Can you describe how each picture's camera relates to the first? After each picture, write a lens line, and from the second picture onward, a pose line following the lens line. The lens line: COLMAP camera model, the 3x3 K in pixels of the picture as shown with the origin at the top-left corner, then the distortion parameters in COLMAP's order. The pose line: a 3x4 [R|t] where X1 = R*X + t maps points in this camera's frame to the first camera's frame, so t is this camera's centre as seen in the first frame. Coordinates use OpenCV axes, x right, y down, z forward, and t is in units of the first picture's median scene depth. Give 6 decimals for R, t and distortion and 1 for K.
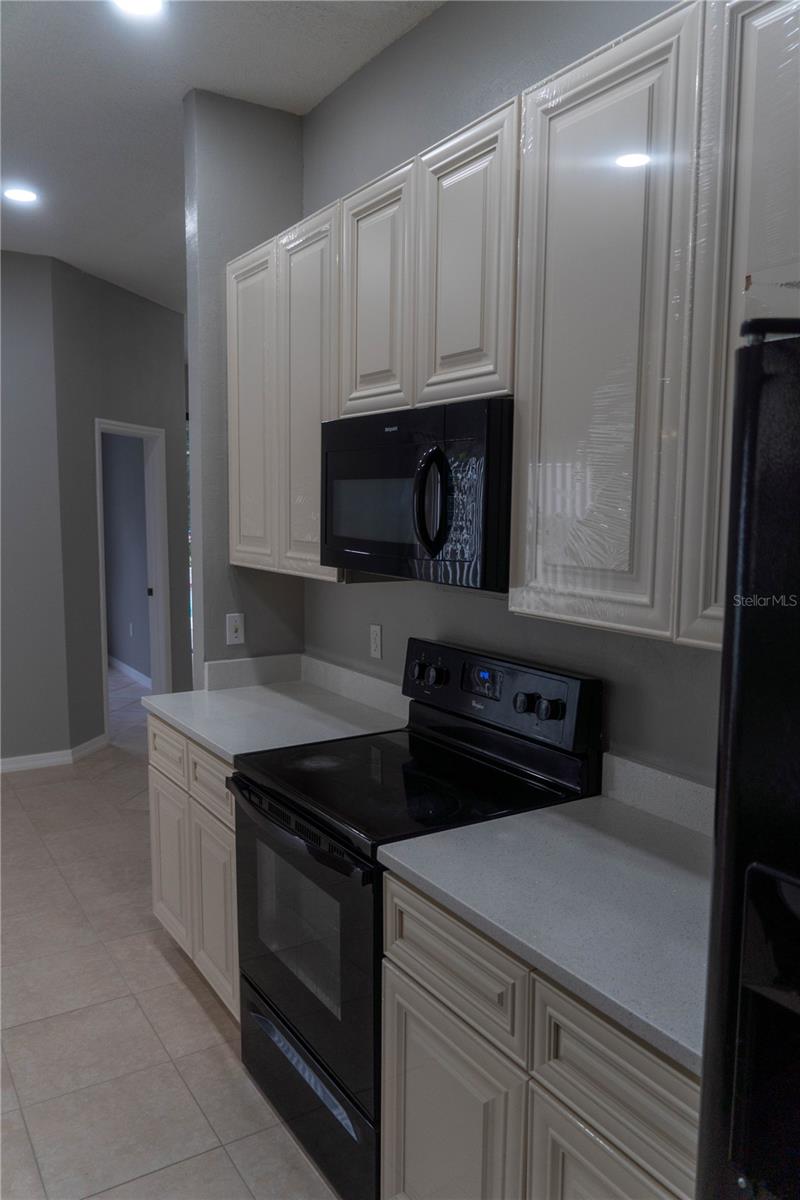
lens RADIAL K [[899.2, 0, 398.2], [0, 899.2, 603.4], [0, 0, 1]] dist [-0.025323, -0.003321]
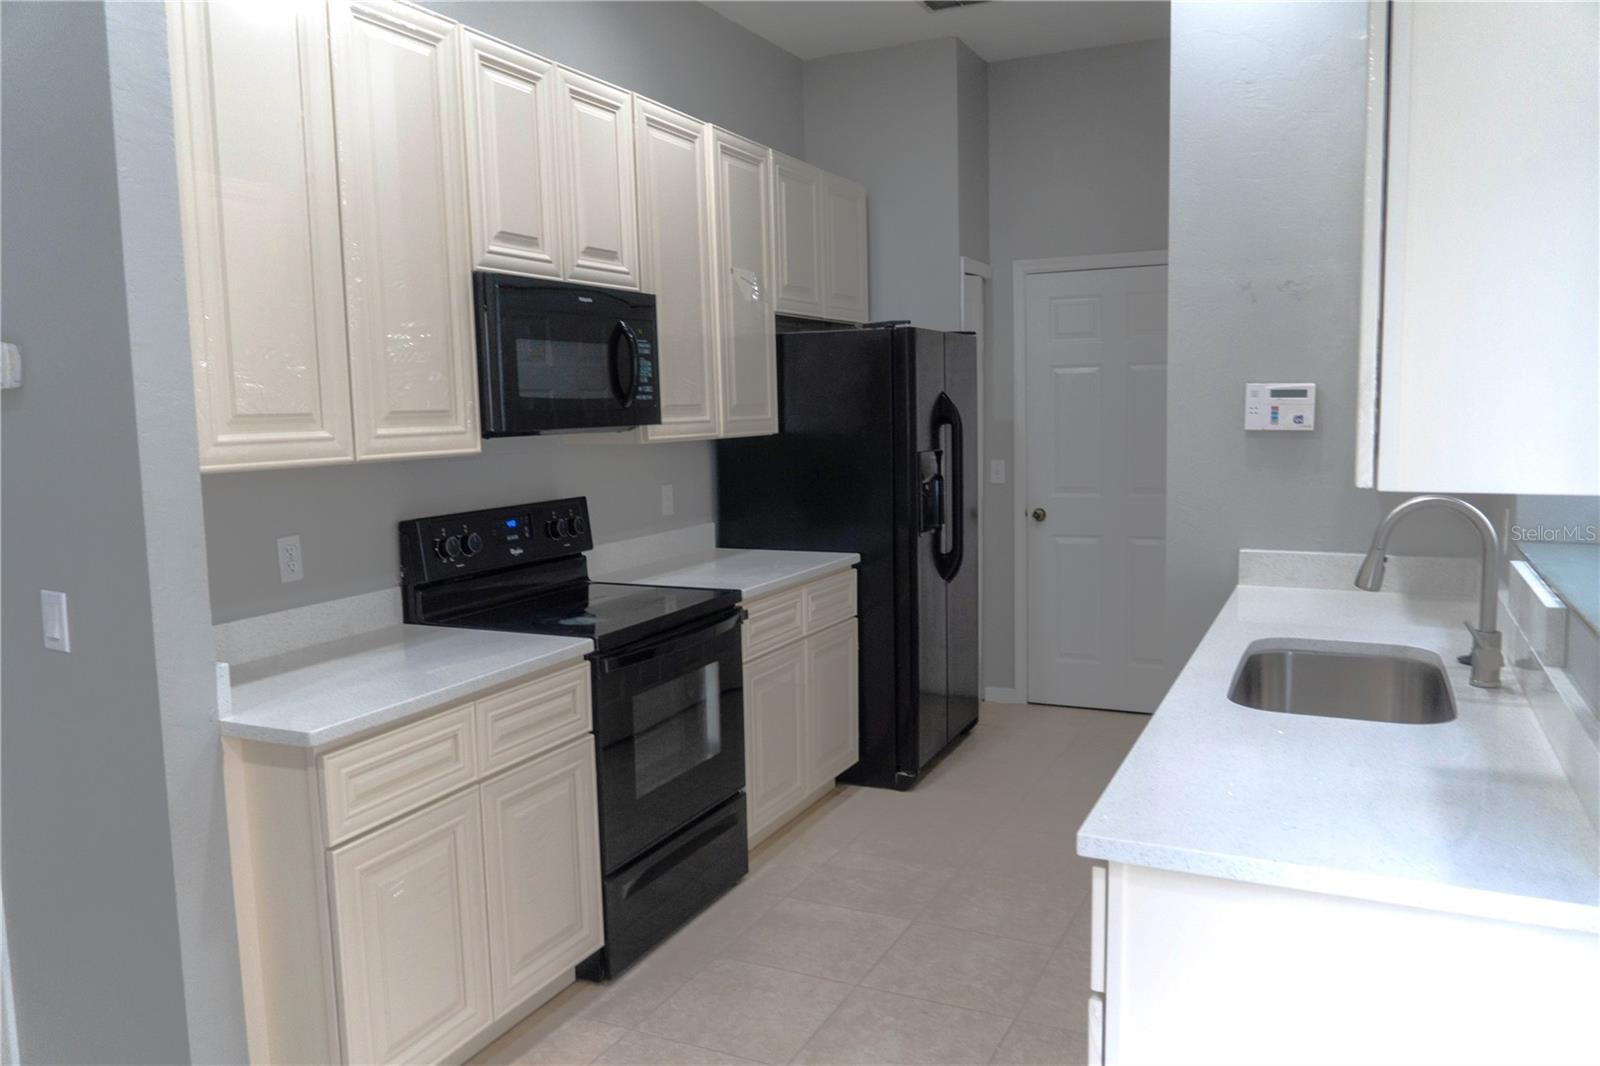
lens RADIAL K [[1199.0, 0, 800.0], [0, 1199.0, 533.0], [0, 0, 1]] dist [-0.025323, -0.003321]
pose [[-0.539756, -0.084797, 0.837540, -1.134257], [0.109997, 0.979279, 0.170036, -0.102057], [-0.834604, 0.183905, -0.519245, 1.255616]]
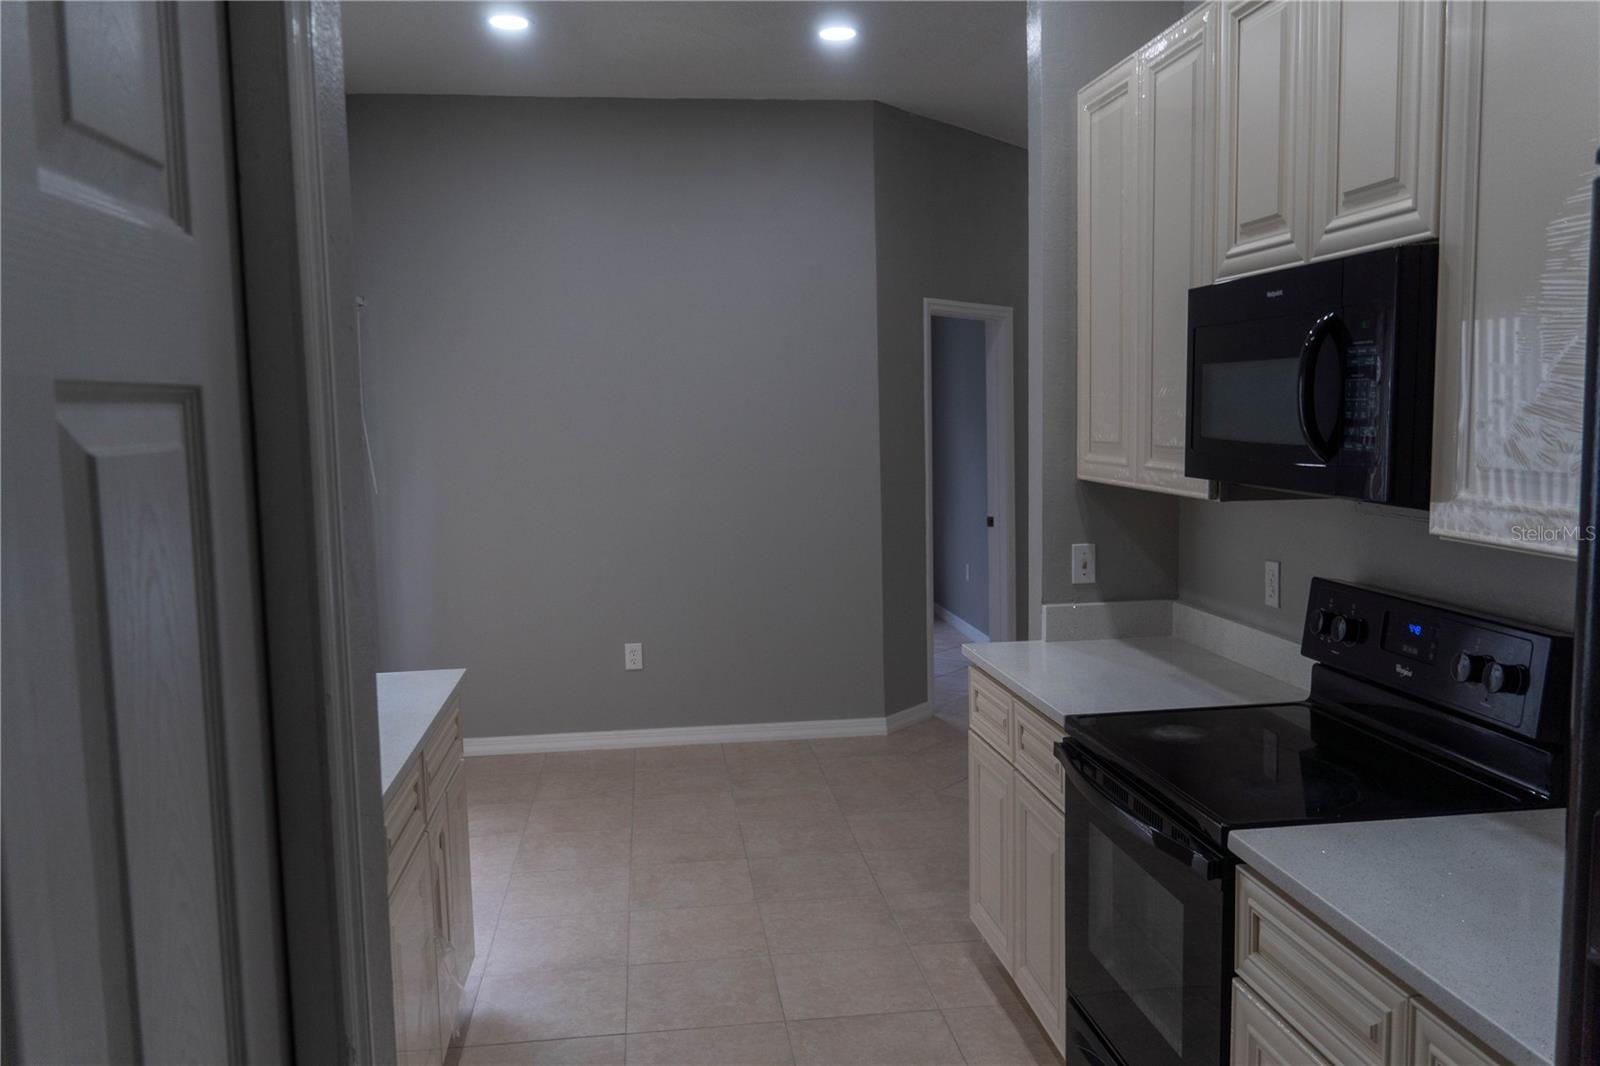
lens RADIAL K [[1199.0, 0, 800.0], [0, 1199.0, 533.0], [0, 0, 1]] dist [-0.025323, -0.003321]
pose [[0.910744, 0.021079, -0.412433, 0.036239], [-0.022490, 0.999746, 0.001433, 0.011622], [0.412359, 0.007970, 0.910987, -0.060382]]
